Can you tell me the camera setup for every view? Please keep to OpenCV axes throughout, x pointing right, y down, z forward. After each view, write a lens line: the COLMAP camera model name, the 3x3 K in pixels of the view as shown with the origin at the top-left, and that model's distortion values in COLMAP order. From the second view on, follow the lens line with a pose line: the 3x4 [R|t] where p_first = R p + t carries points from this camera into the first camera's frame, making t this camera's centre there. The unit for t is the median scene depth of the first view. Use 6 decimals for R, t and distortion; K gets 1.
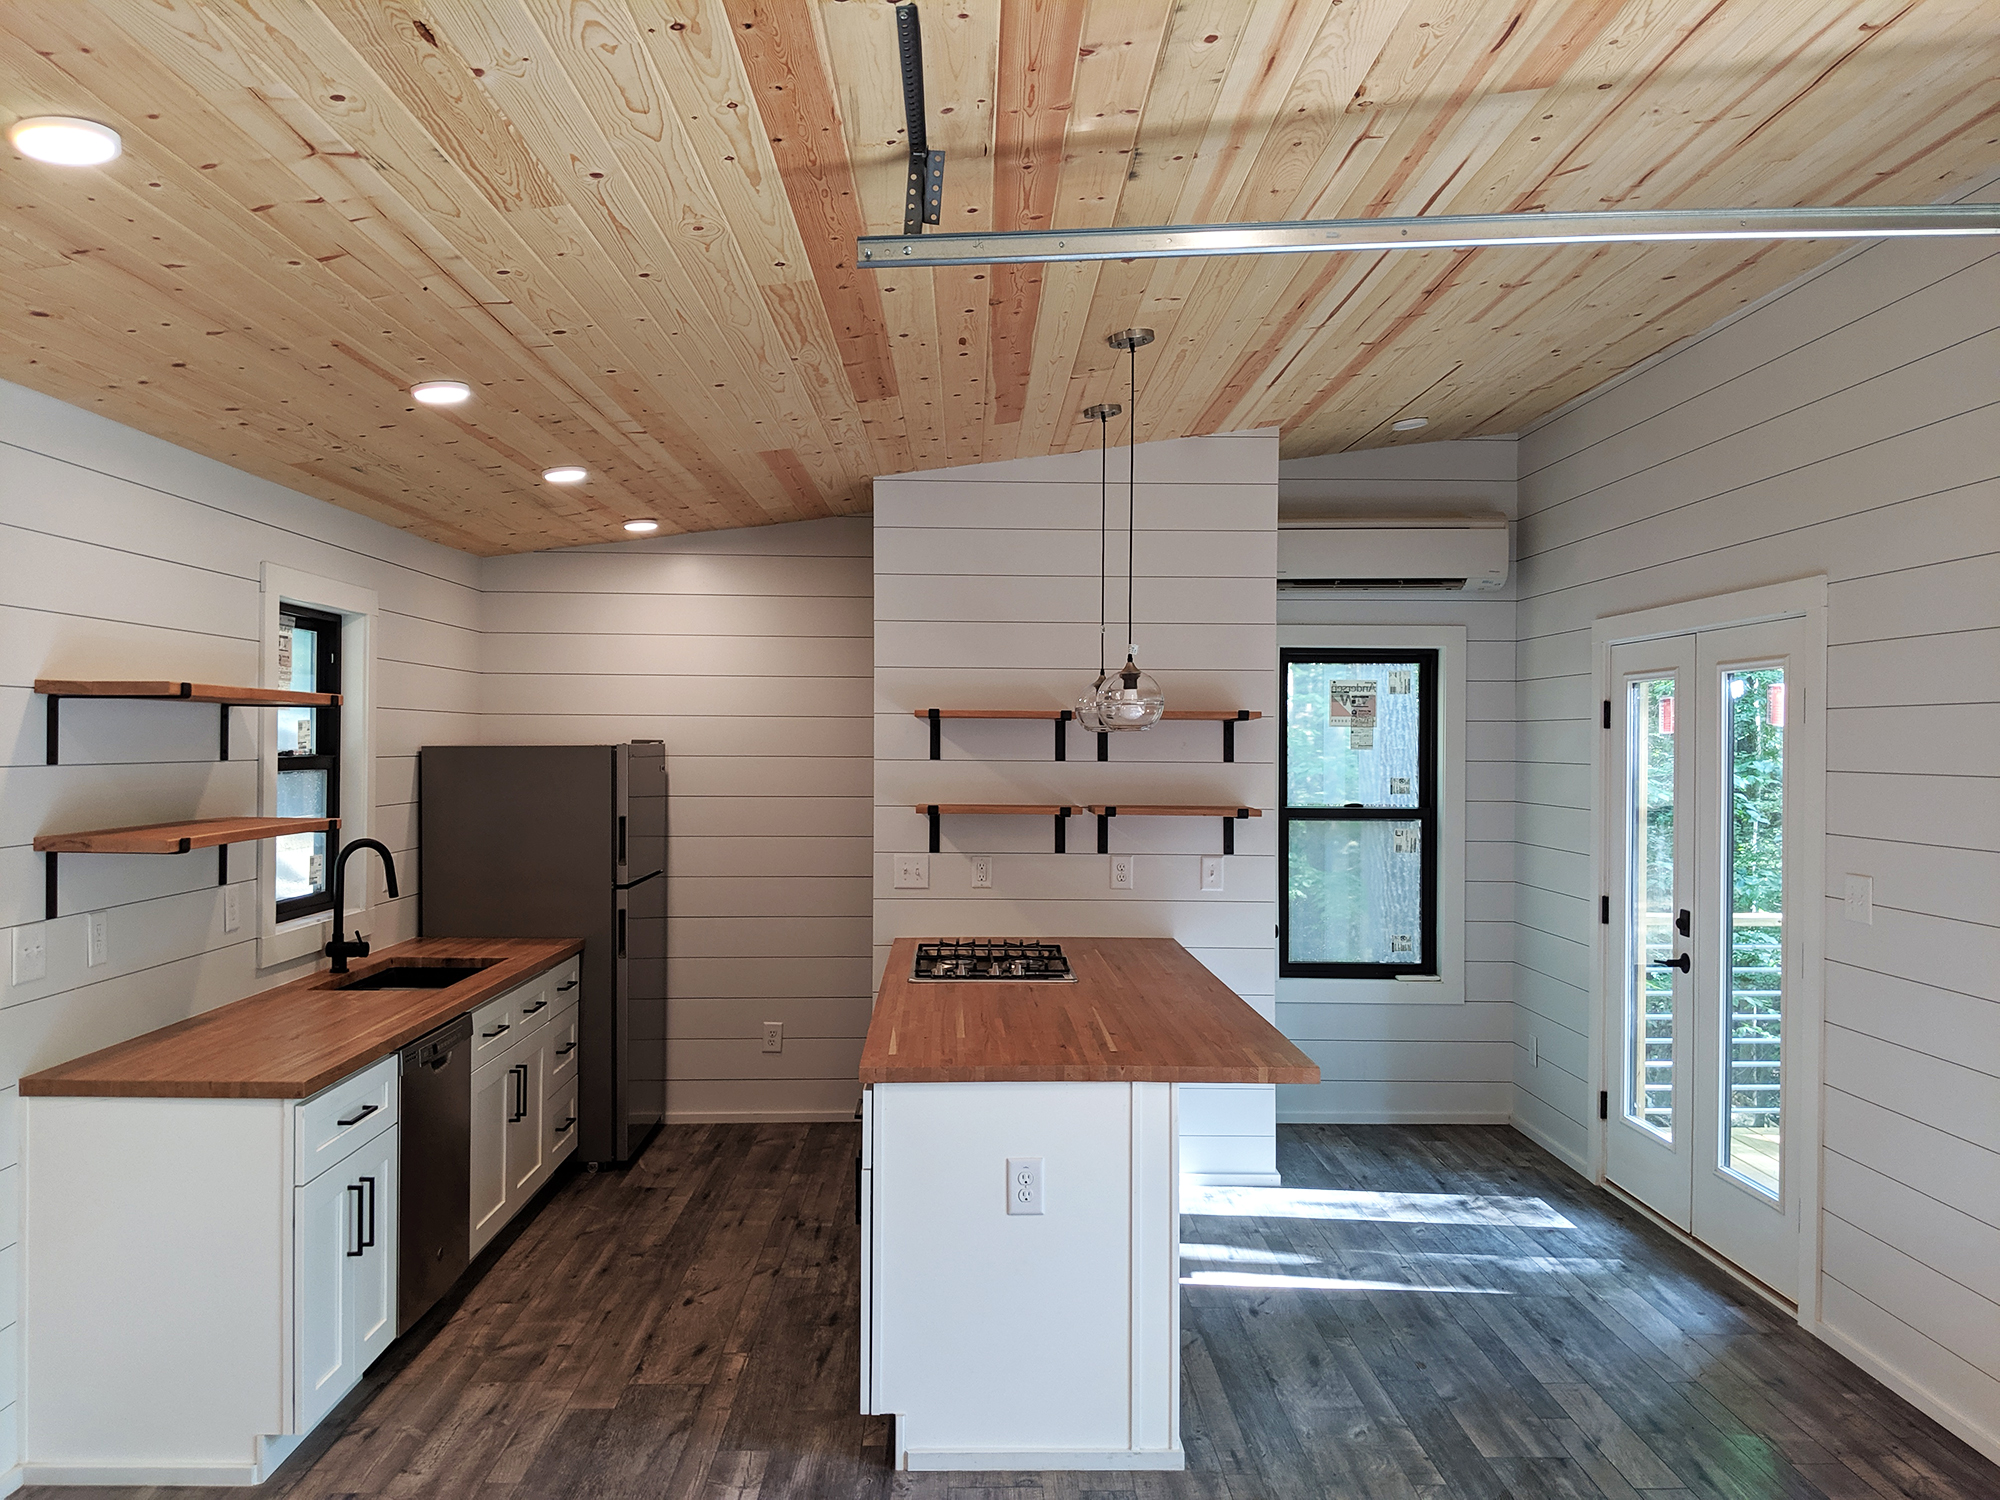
lens RADIAL K [[1570.5, 0, 1000.0], [0, 1570.5, 750.0], [0, 0, 1]] dist [0.046340, -0.106848]
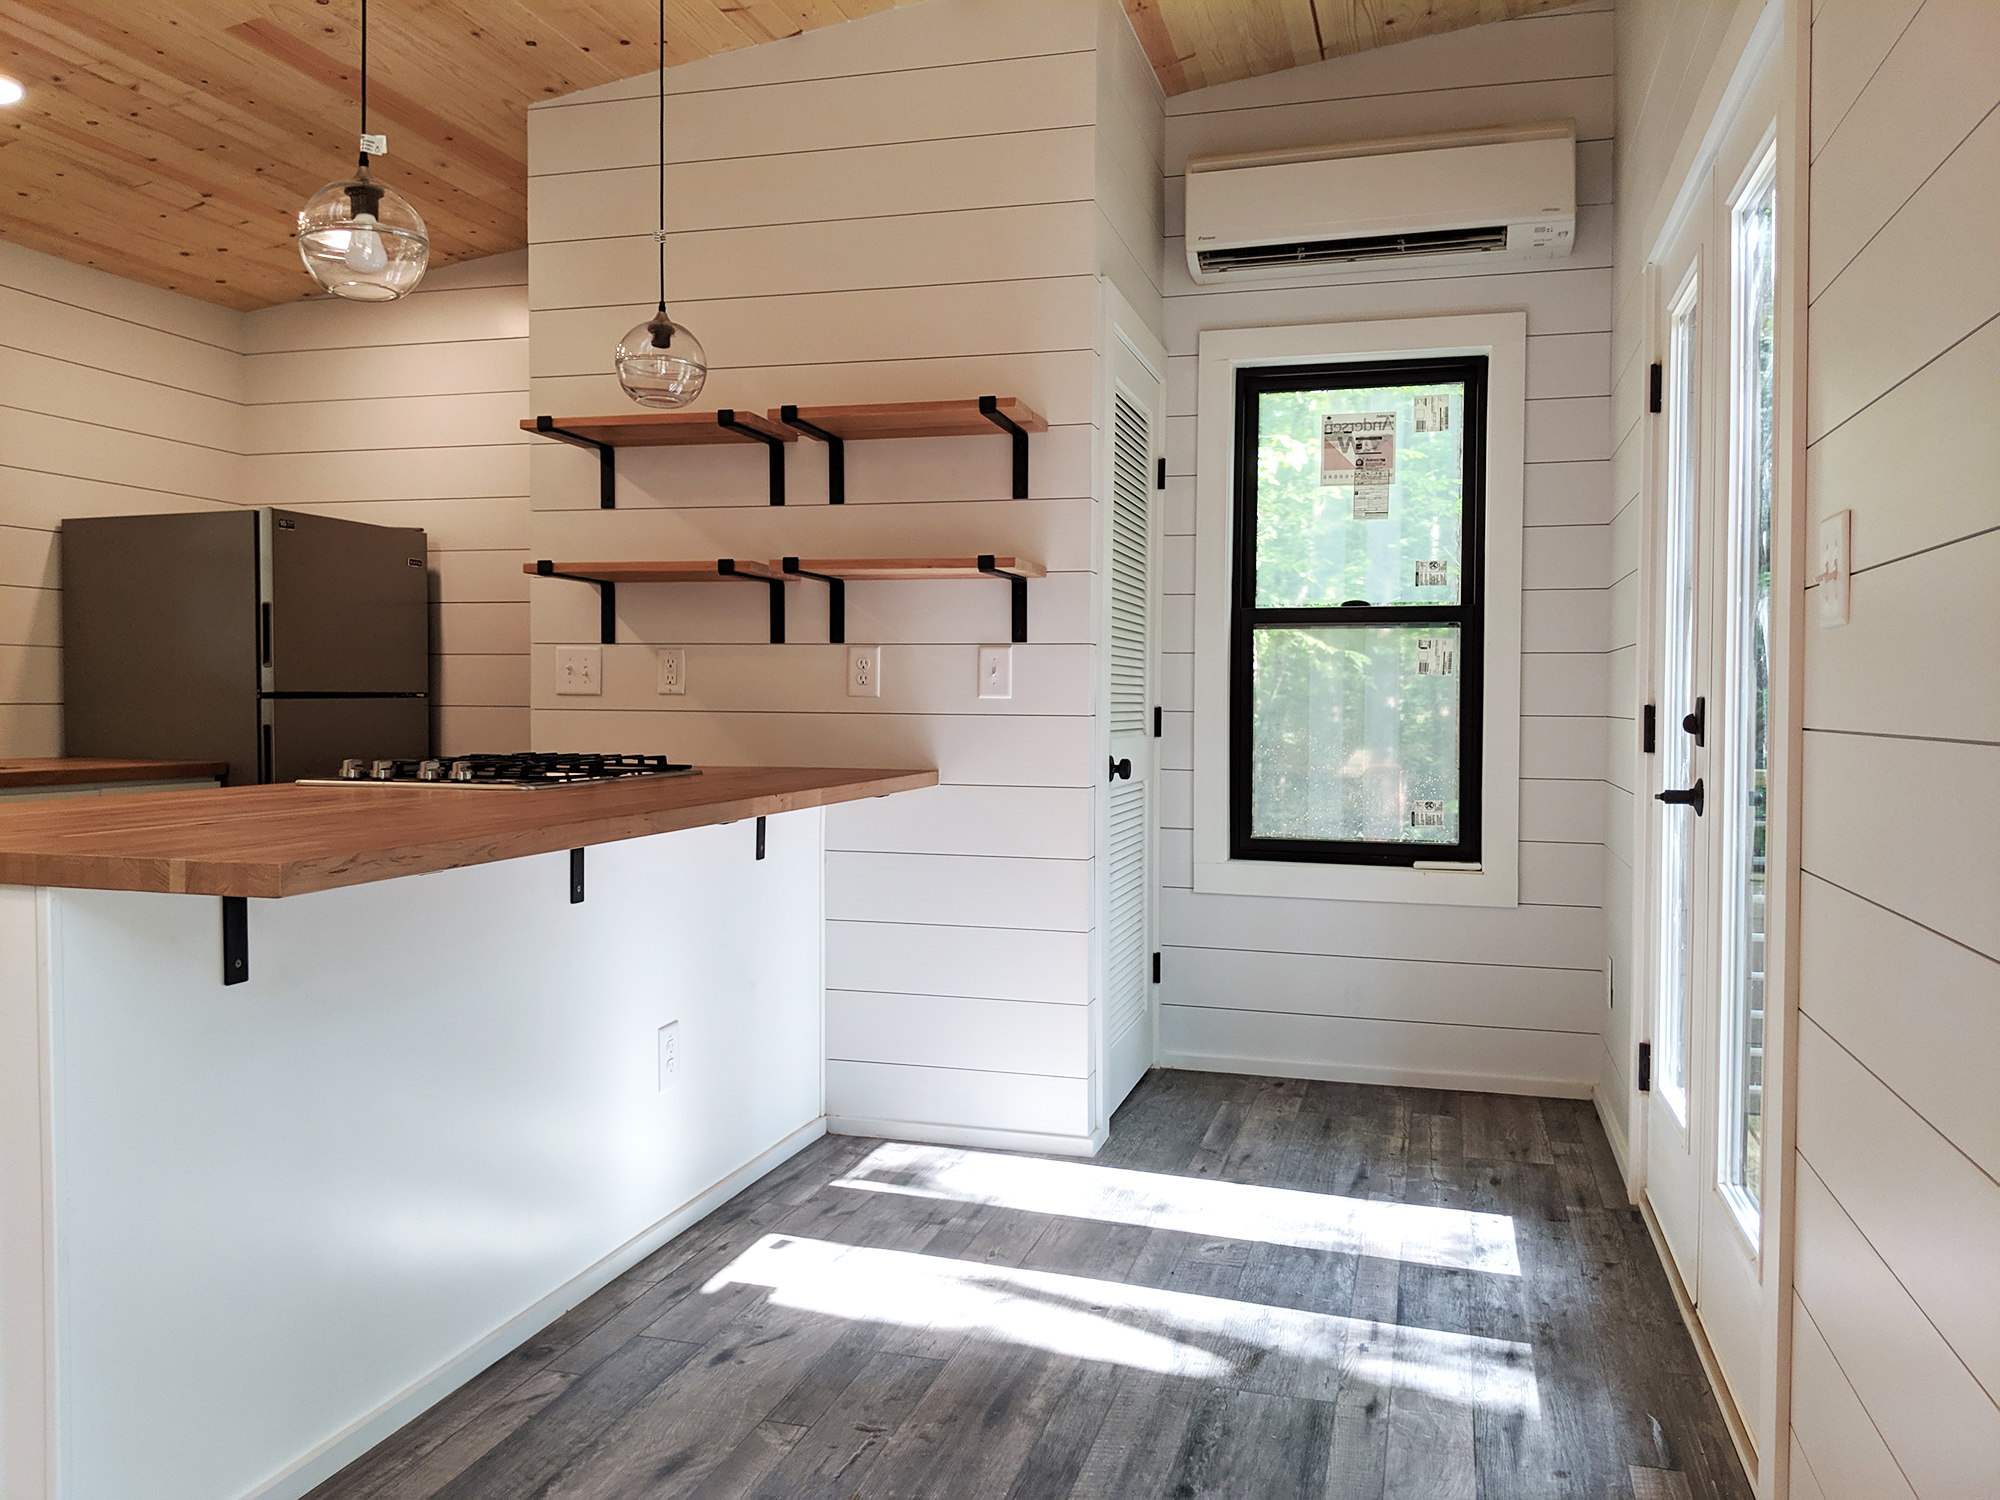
lens RADIAL K [[1572.2, 0, 1000.0], [0, 1572.2, 750.0], [0, 0, 1]] dist [-0.008694, -0.004974]
pose [[0.952598, 0.008550, -0.304111, 0.295539], [-0.001188, 0.999702, 0.024385, 0.084140], [0.304228, -0.022868, 0.952325, 0.340182]]
